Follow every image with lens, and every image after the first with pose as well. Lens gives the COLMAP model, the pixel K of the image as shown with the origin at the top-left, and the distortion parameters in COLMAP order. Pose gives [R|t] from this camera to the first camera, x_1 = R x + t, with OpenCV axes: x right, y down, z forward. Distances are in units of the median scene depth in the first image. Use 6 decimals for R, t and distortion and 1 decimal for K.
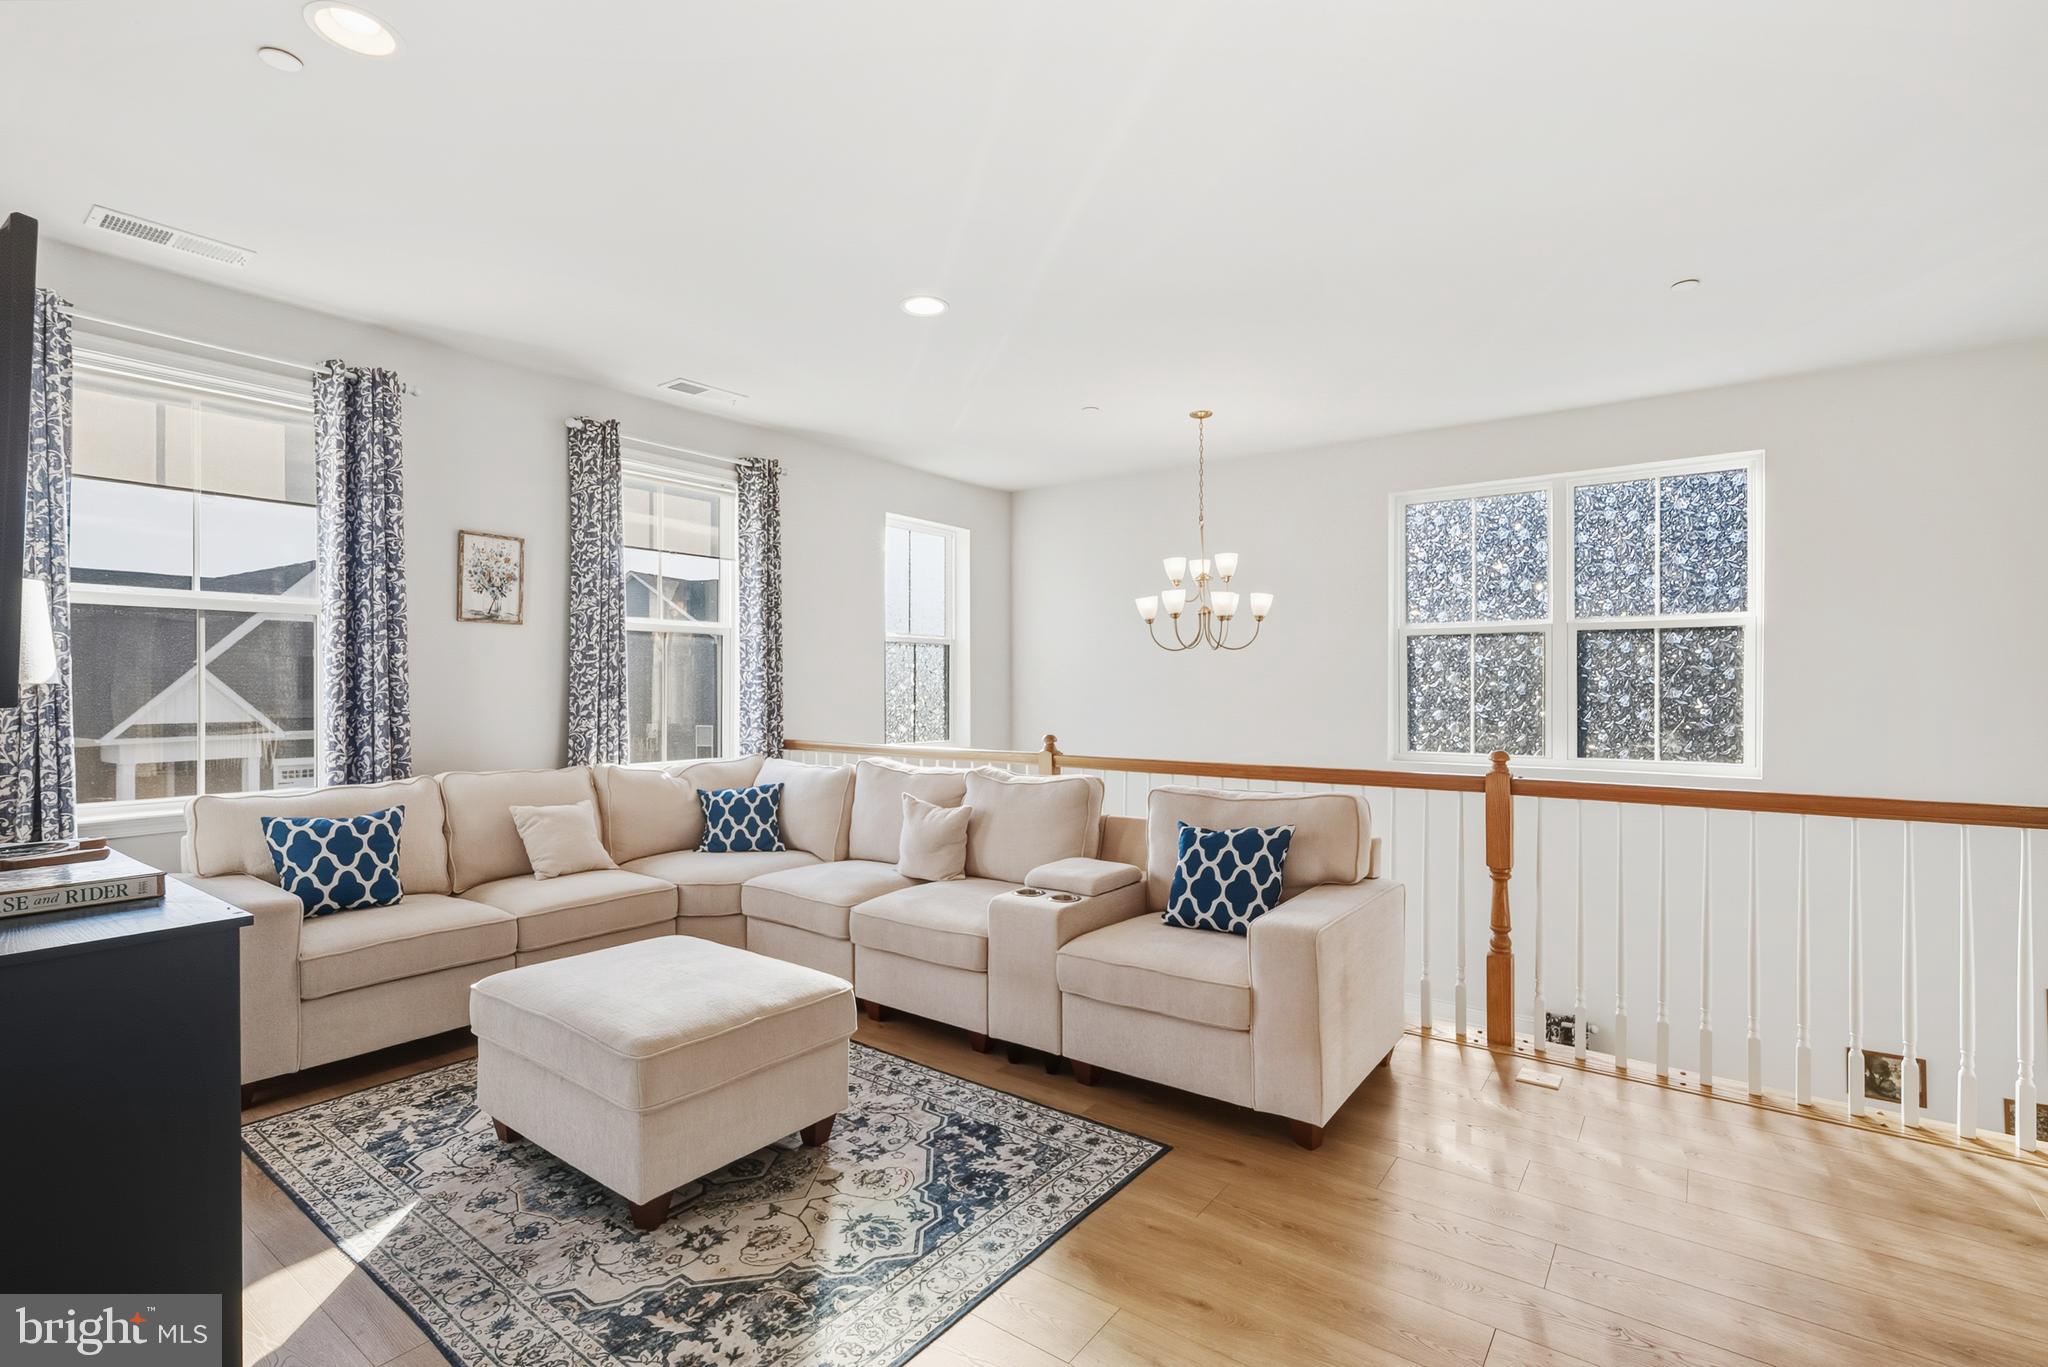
lens RADIAL K [[937.8, 0, 1023.7], [0, 937.8, 676.2], [0, 0, 1]] dist [-0.003311, 0.000724]
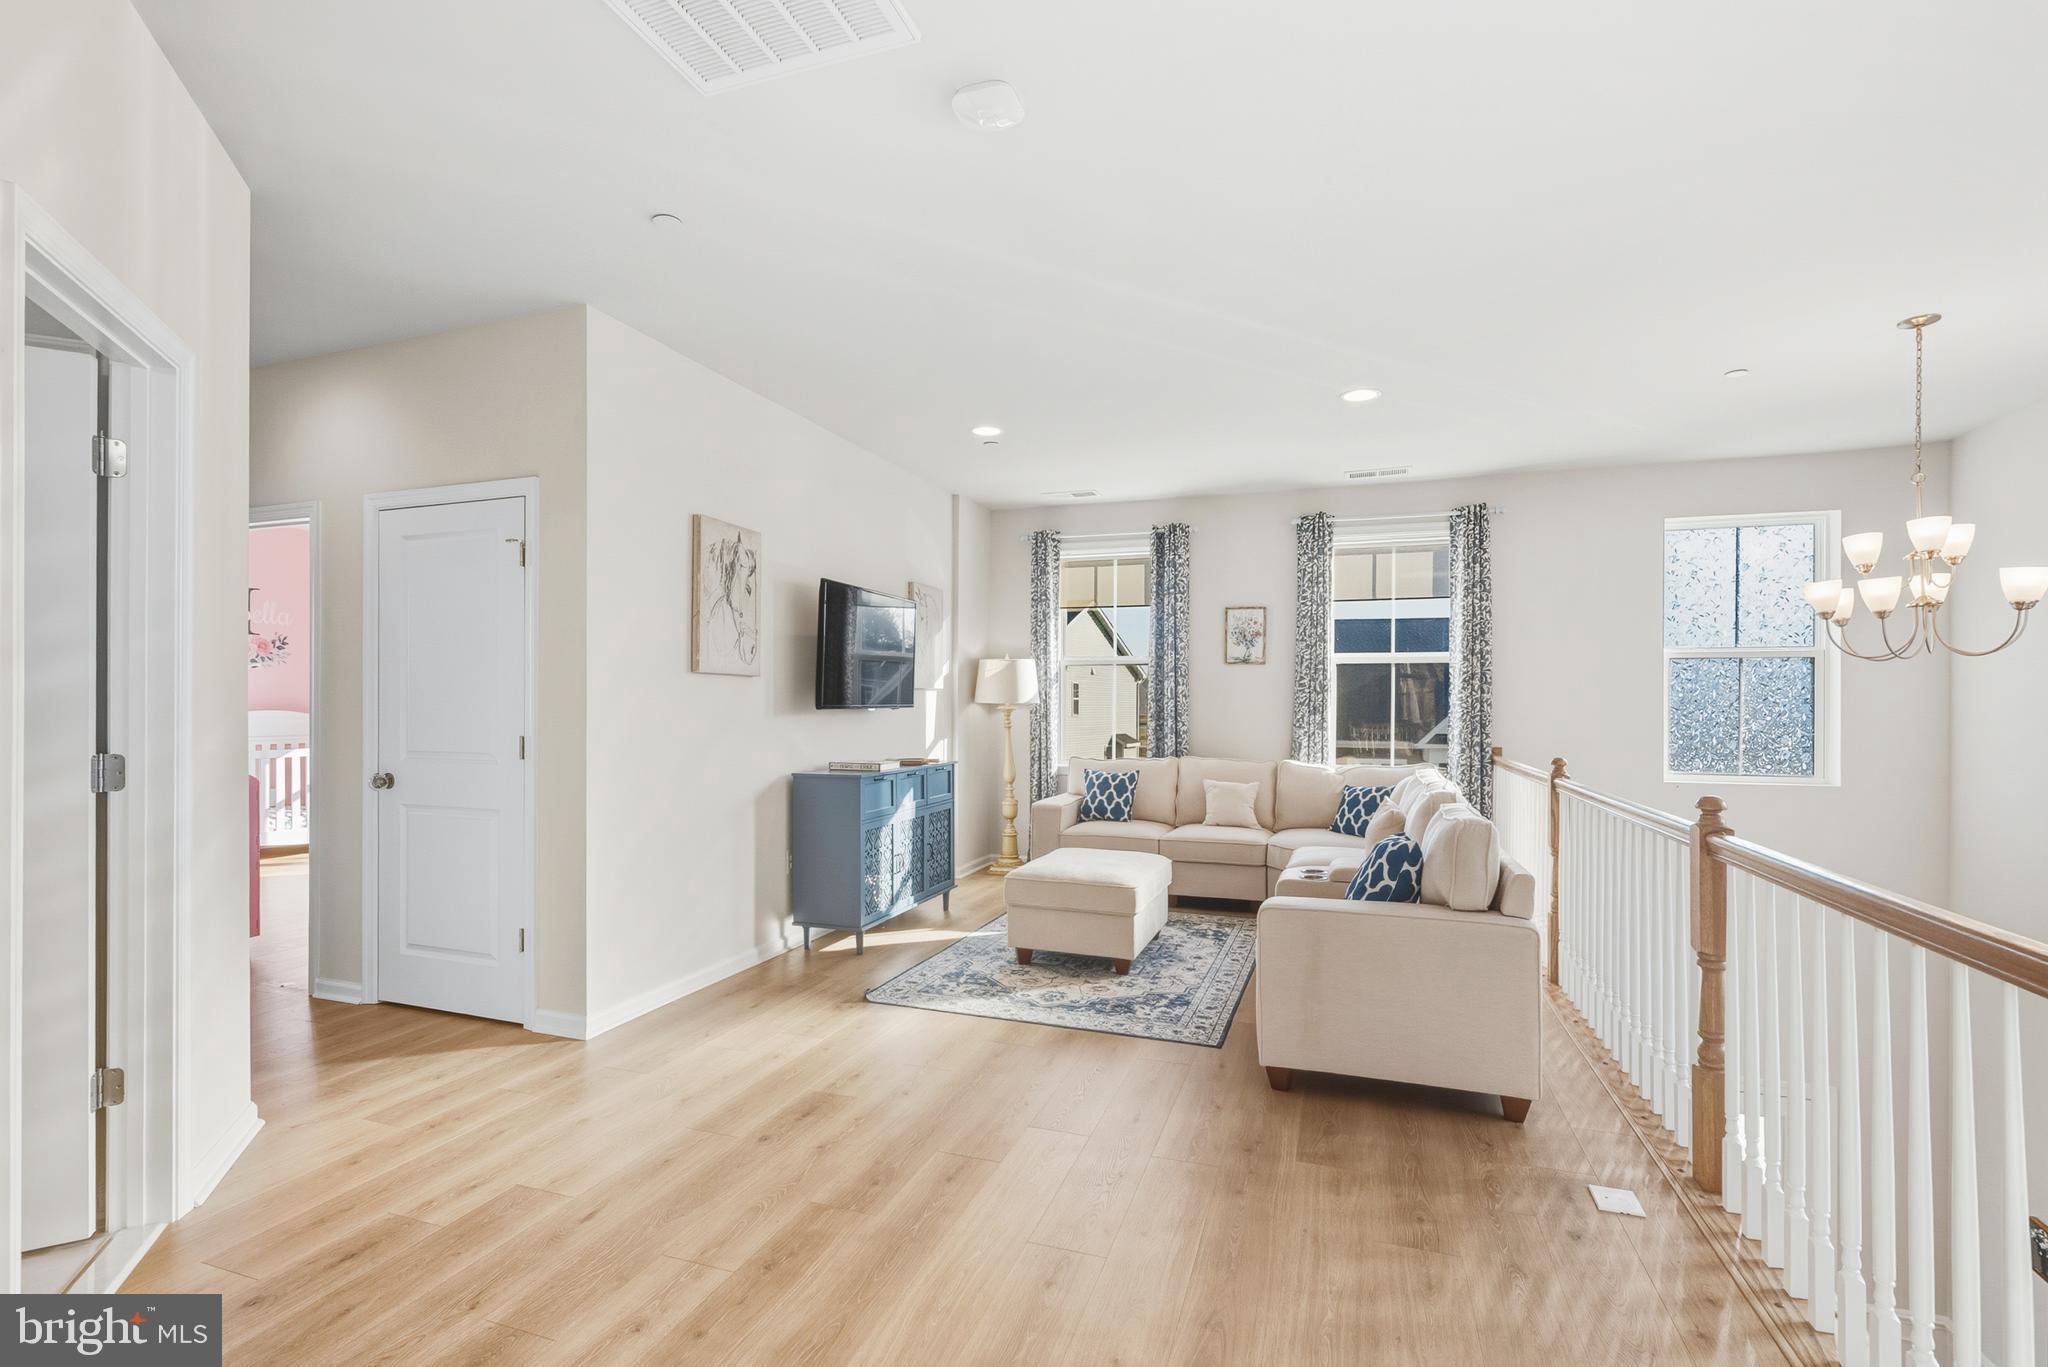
lens RADIAL K [[937.8, 0, 1021.2], [0, 937.8, 688.3], [0, 0, 1]] dist [-0.003311, 0.000724]
pose [[0.296555, -0.012539, -0.954933, 1.291102], [0.003943, 0.999921, -0.011905, -0.001117], [0.955008, -0.000235, 0.296581, 0.304767]]
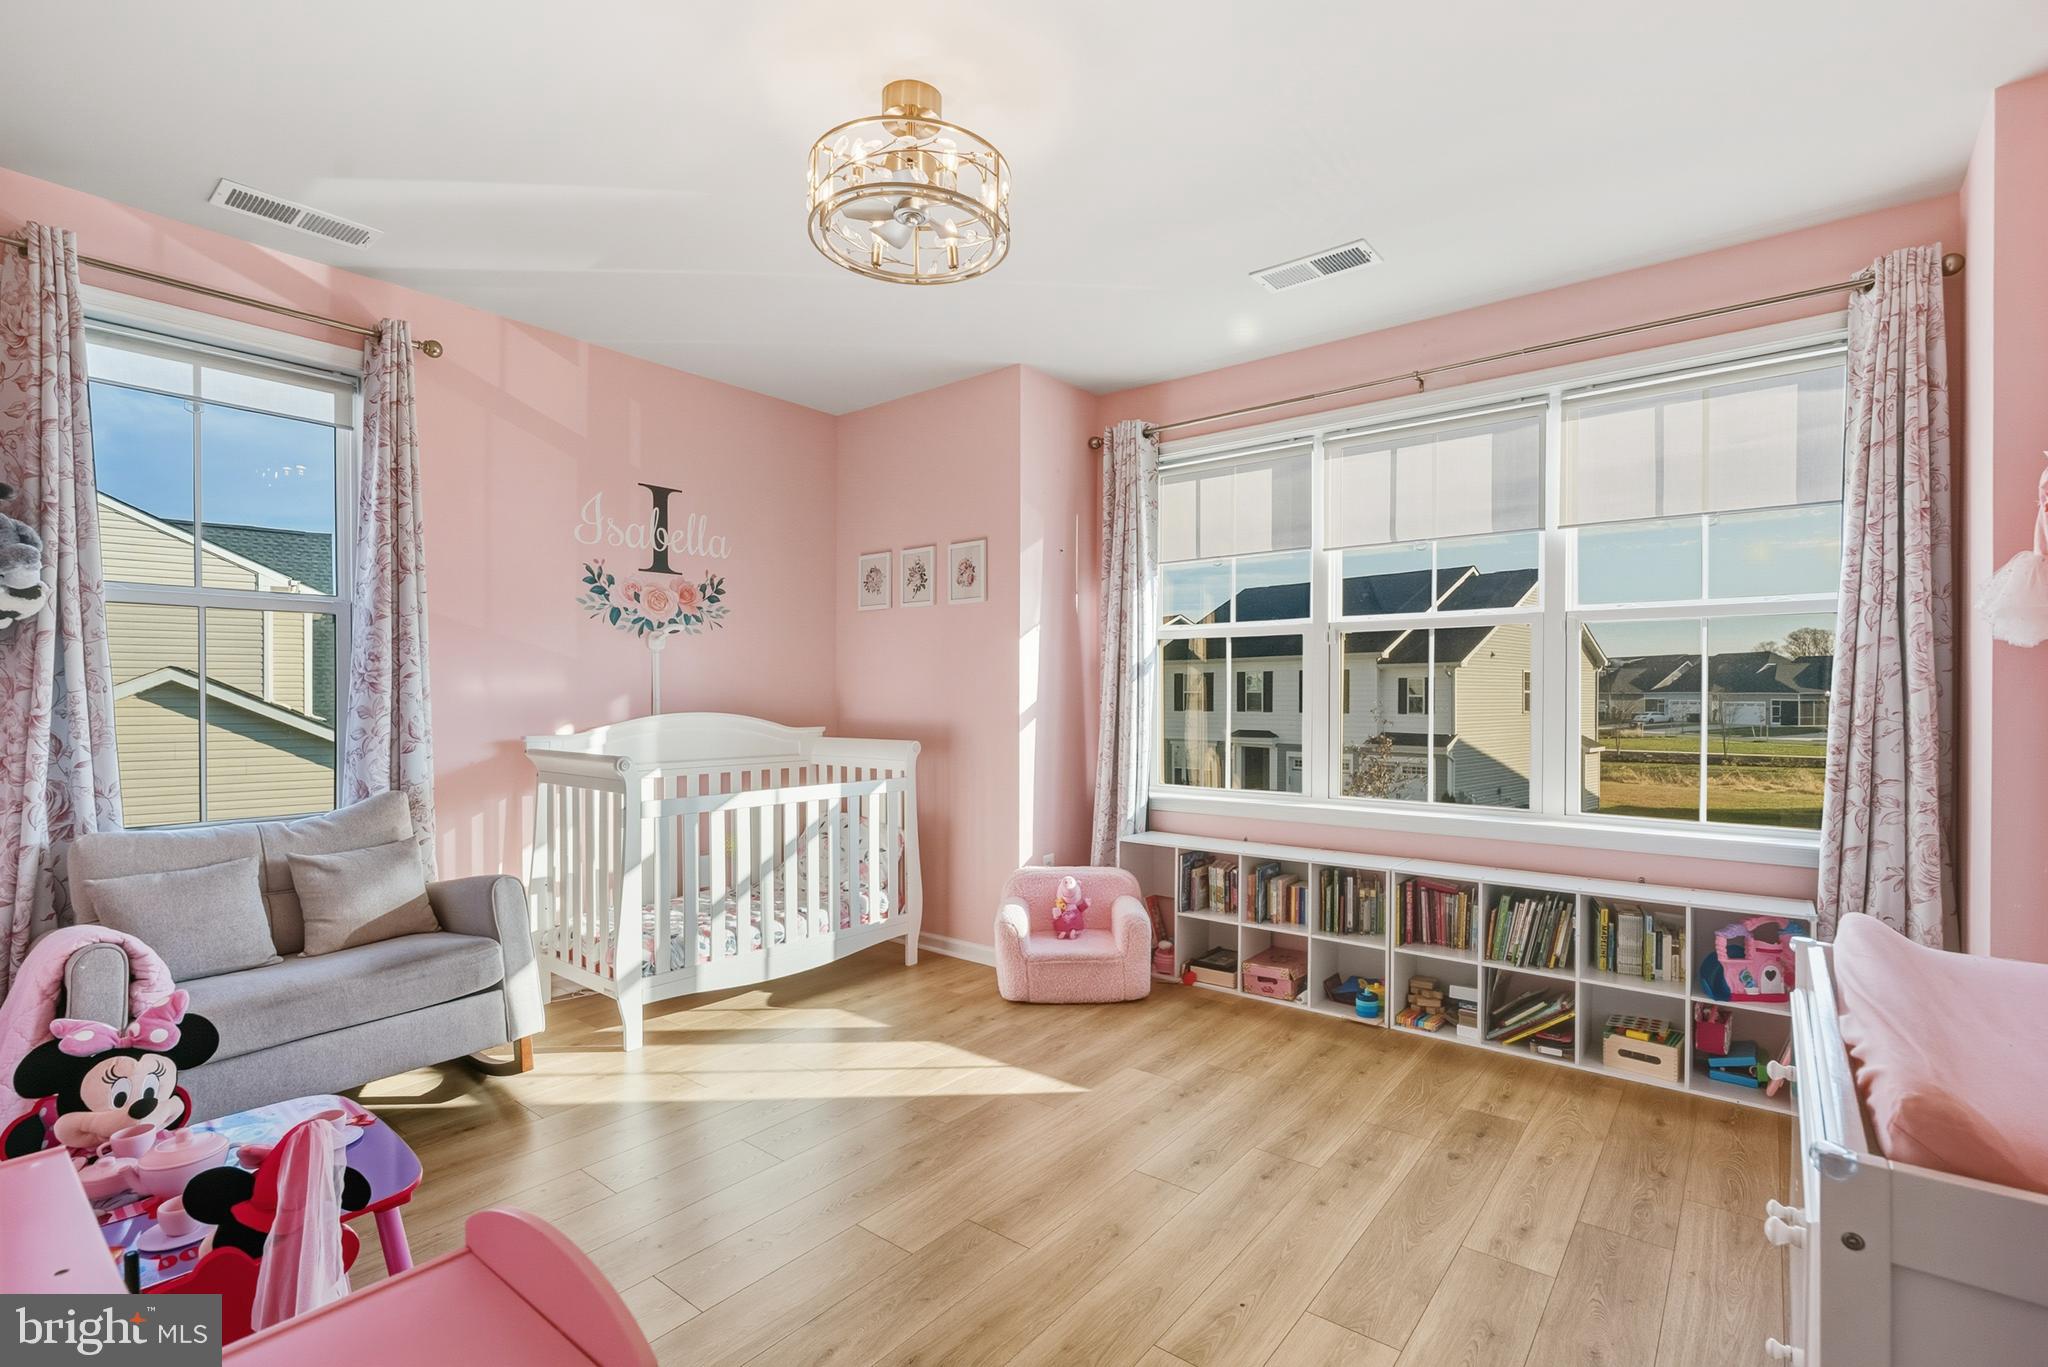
lens RADIAL K [[937.8, 0, 1029.5], [0, 937.8, 697.2], [0, 0, 1]] dist [-0.003311, 0.000724]
pose [[-0.041532, 0.001663, -0.999136, 1.053692], [0.008064, 0.999967, 0.001329, -0.000803], [0.999105, -0.008002, -0.041544, 0.212549]]
